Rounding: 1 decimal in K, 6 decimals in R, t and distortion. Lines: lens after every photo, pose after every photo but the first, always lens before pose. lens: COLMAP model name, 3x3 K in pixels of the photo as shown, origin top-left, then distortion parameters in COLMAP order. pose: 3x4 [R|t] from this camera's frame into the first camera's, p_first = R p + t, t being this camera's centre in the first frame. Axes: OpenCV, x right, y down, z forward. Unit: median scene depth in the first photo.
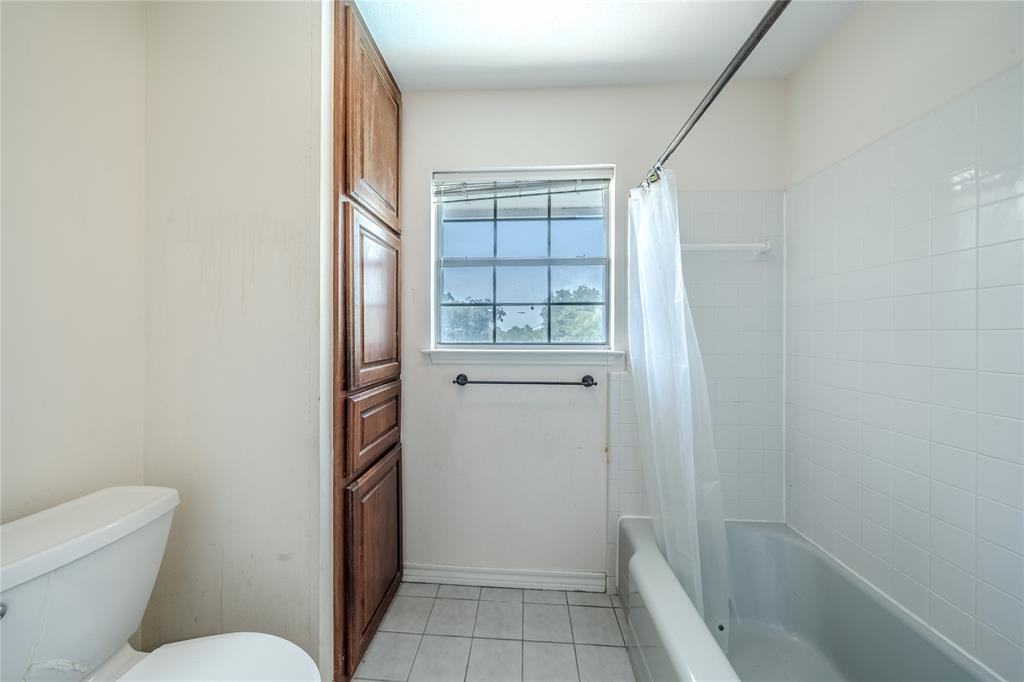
lens RADIAL K [[355.6, 0, 507.5], [0, 355.6, 336.4], [0, 0, 1]] dist [-0.000002, -0.000184]
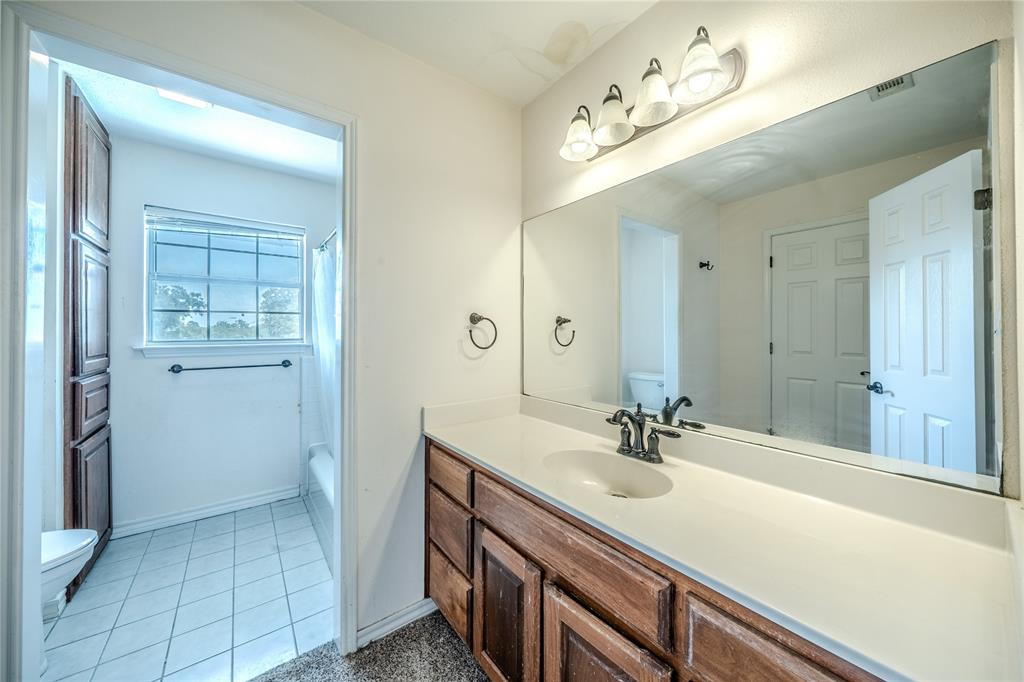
lens RADIAL K [[355.6, 0, 496.5], [0, 355.6, 328.3], [0, 0, 1]] dist [-0.000002, -0.000184]
pose [[0.778439, -0.000053, 0.627720, -0.035774], [0.007191, 0.999935, -0.008832, -0.007593], [-0.627679, 0.011389, 0.778389, -0.811937]]
